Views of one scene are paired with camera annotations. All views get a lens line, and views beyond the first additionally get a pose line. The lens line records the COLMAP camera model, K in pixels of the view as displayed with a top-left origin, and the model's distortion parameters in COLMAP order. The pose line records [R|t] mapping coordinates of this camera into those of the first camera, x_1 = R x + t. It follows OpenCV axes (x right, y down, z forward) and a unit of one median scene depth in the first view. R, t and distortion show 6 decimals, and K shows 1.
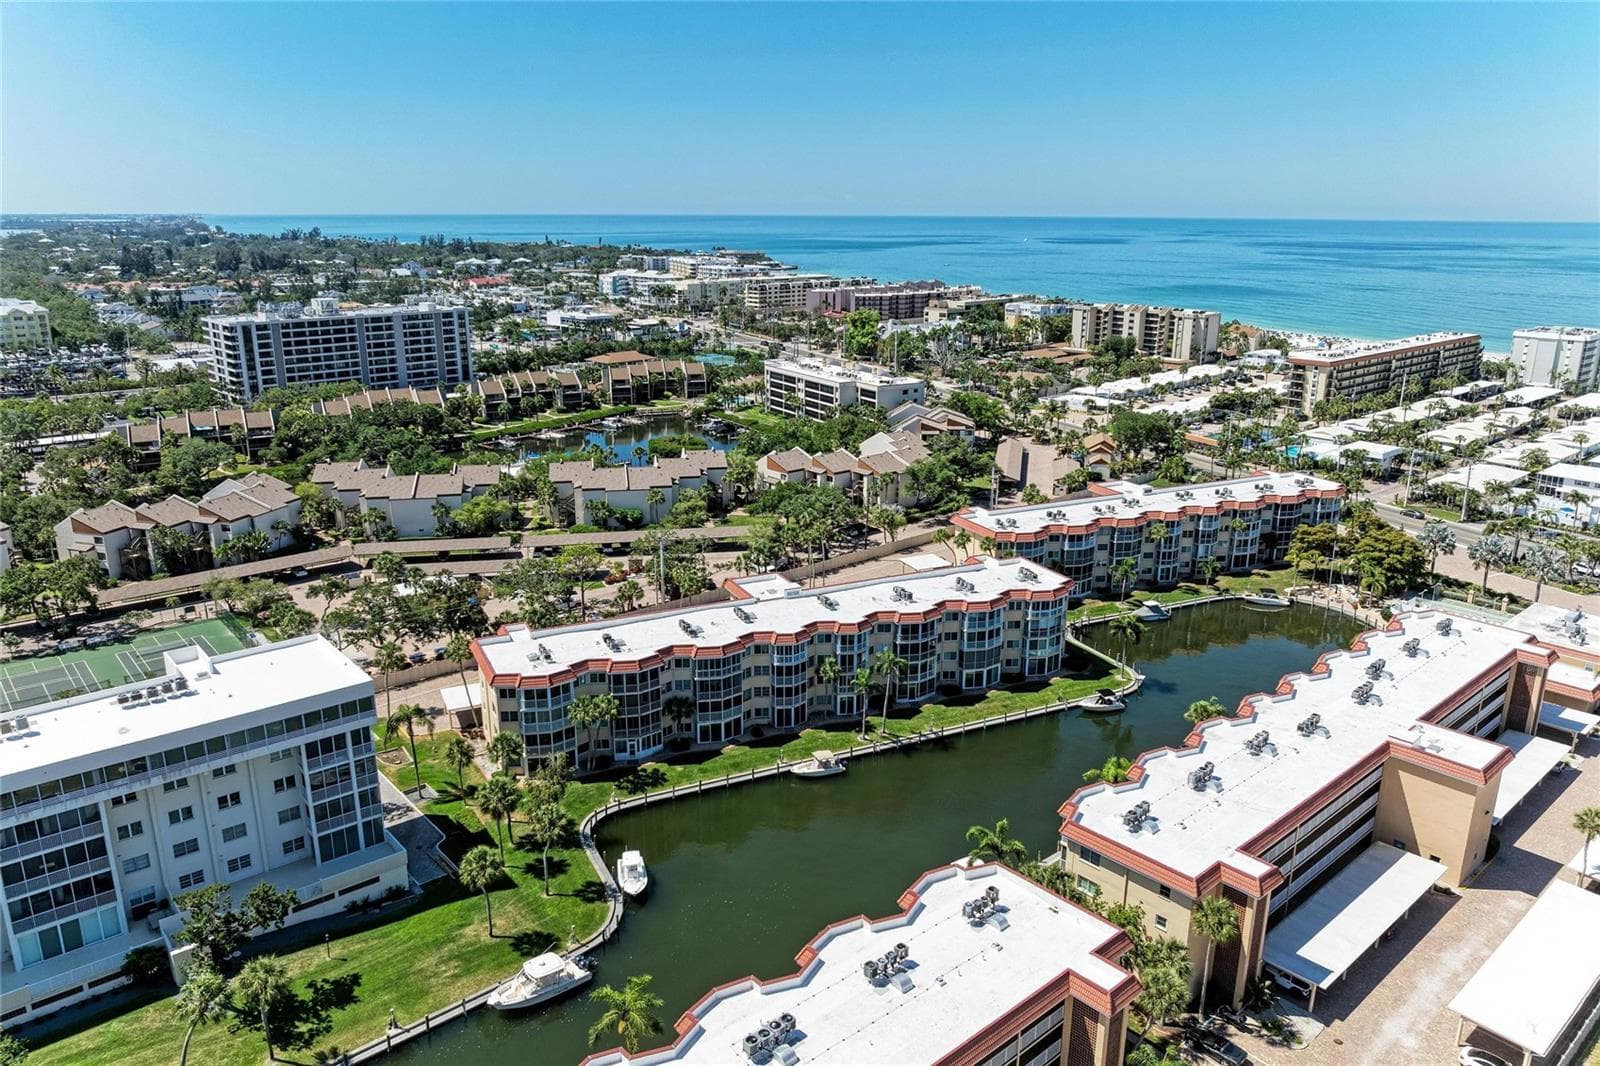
lens RADIAL K [[1124.6, 0, 799.6], [0, 1124.6, 541.0], [0, 0, 1]] dist [-0.011374, -0.010887]
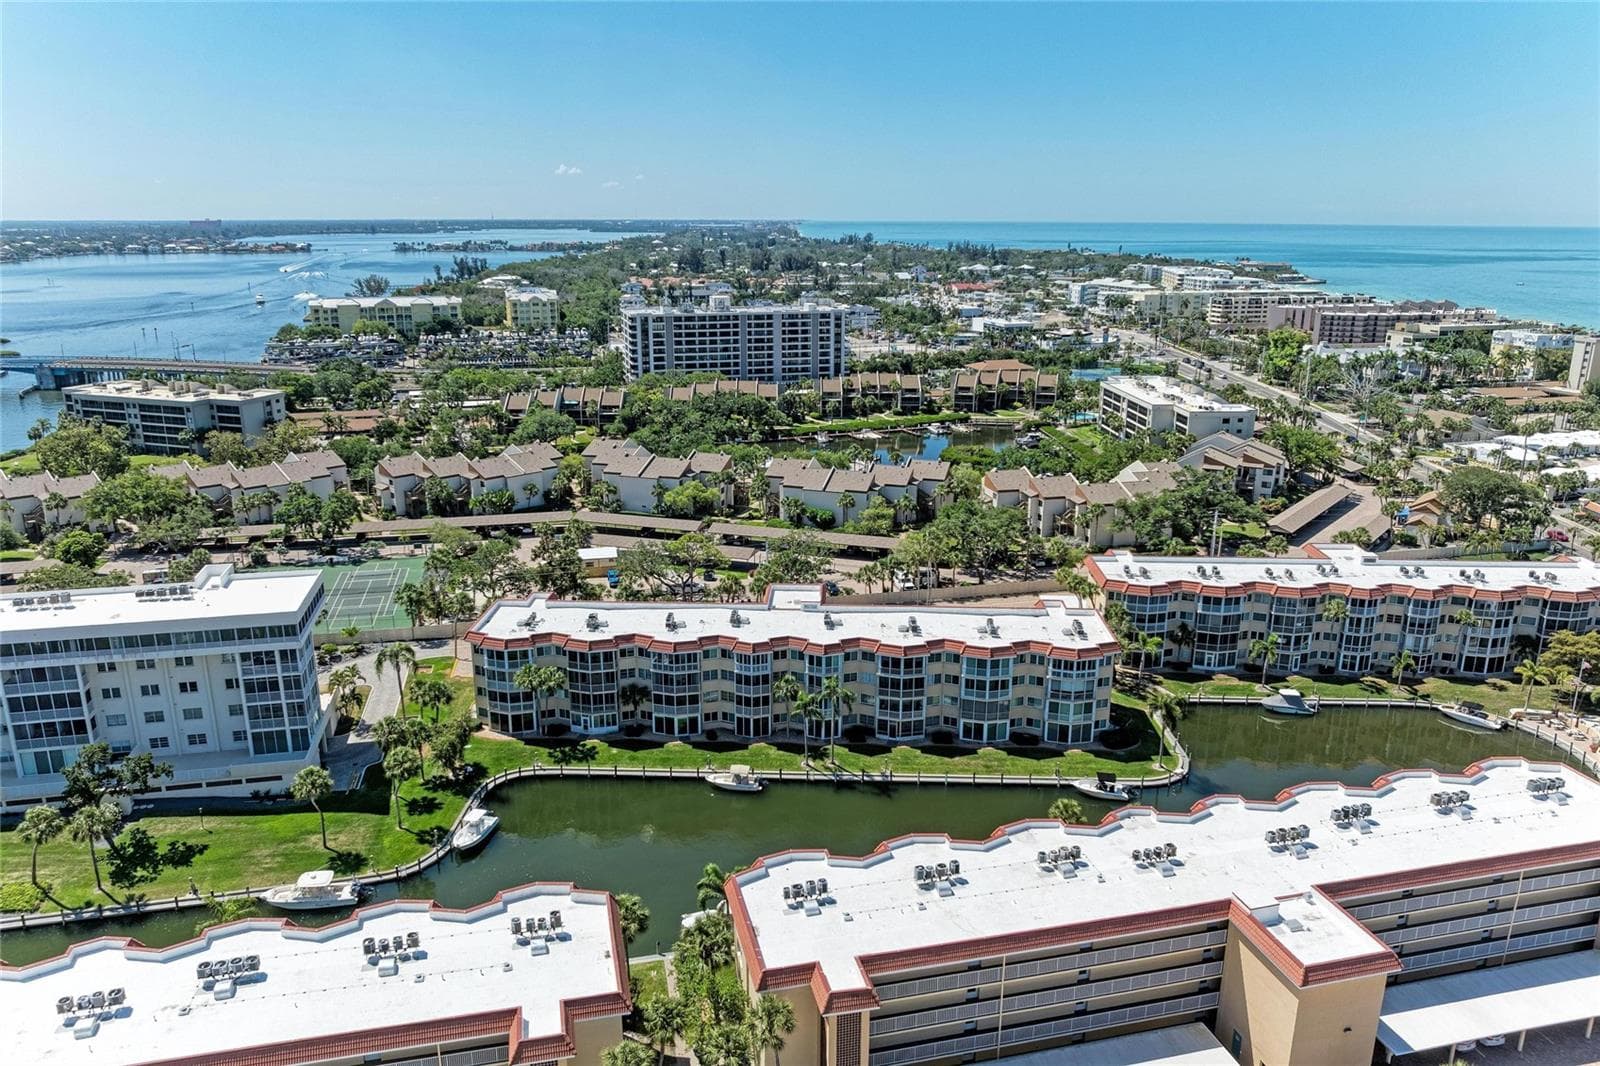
lens RADIAL K [[1124.6, 0, 795.6], [0, 1124.6, 532.3], [0, 0, 1]] dist [-0.011374, -0.010887]
pose [[0.883923, 0.124868, -0.450652, 0.333181], [-0.130993, 0.991225, 0.017718, -0.026575], [0.448910, 0.043371, 0.892524, 0.095505]]
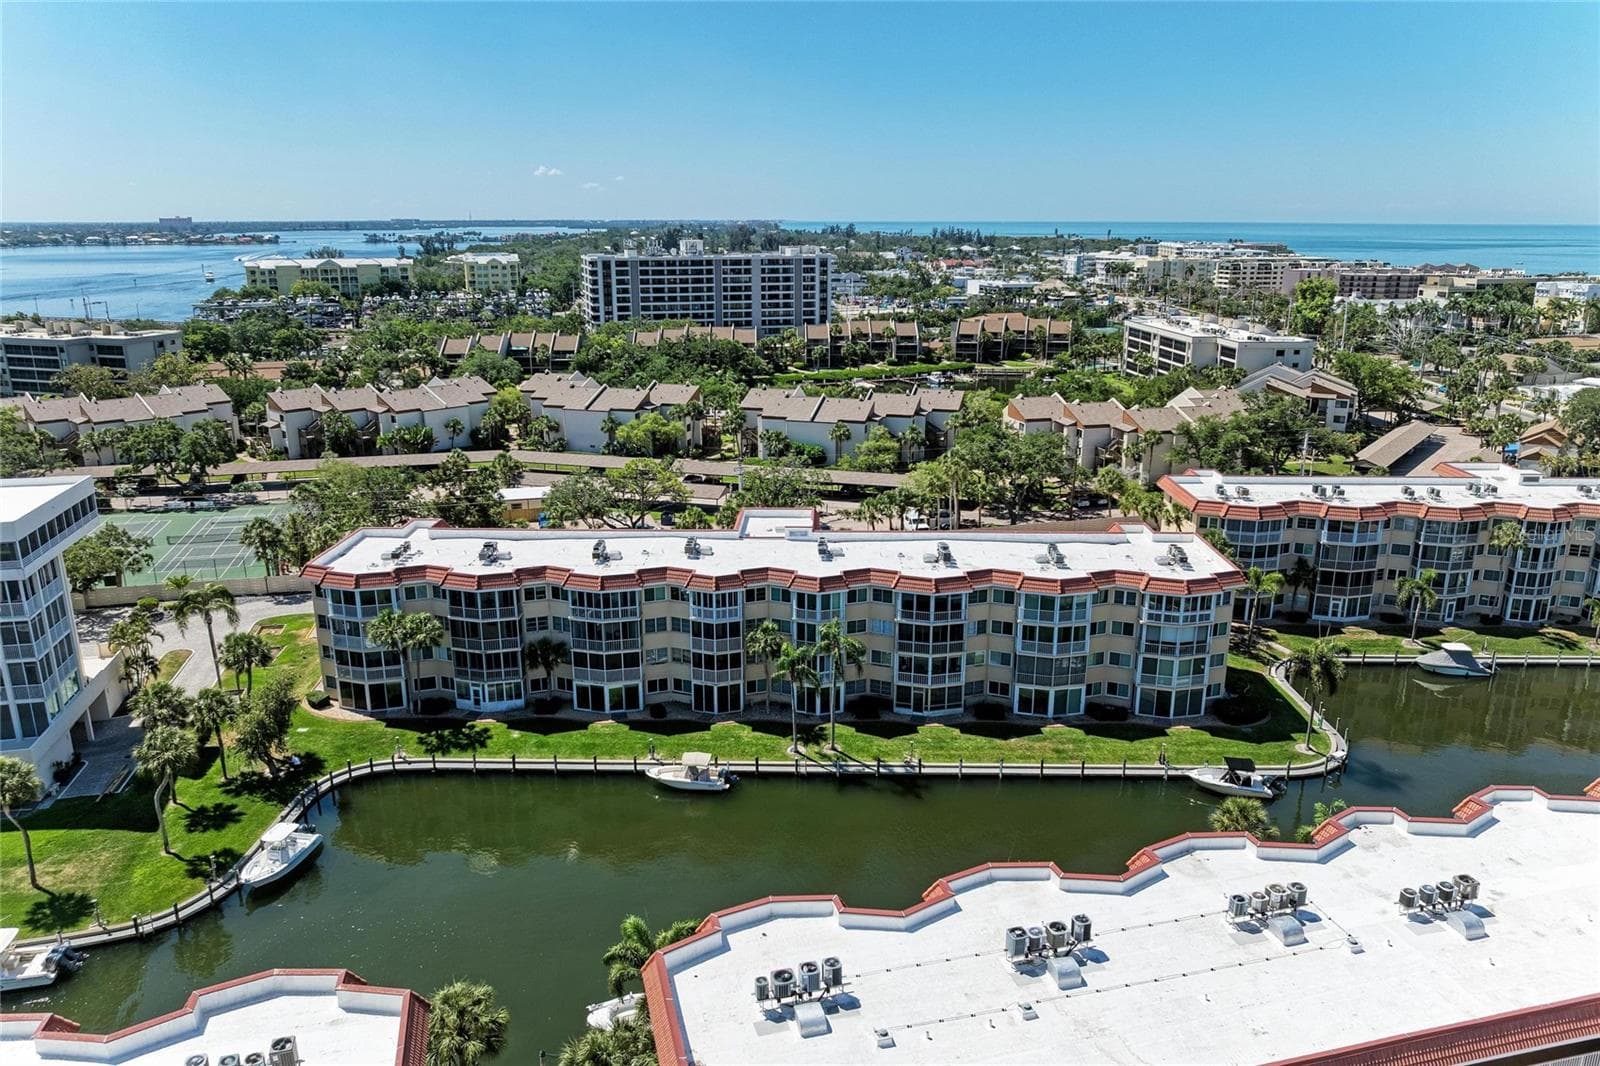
lens RADIAL K [[1124.6, 0, 799.4], [0, 1124.6, 533.0], [0, 0, 1]] dist [-0.011374, -0.010887]
pose [[0.892976, 0.118783, -0.434147, 0.240389], [-0.124745, 0.992078, 0.014851, 0.028767], [0.432472, 0.040897, 0.900720, 0.295194]]
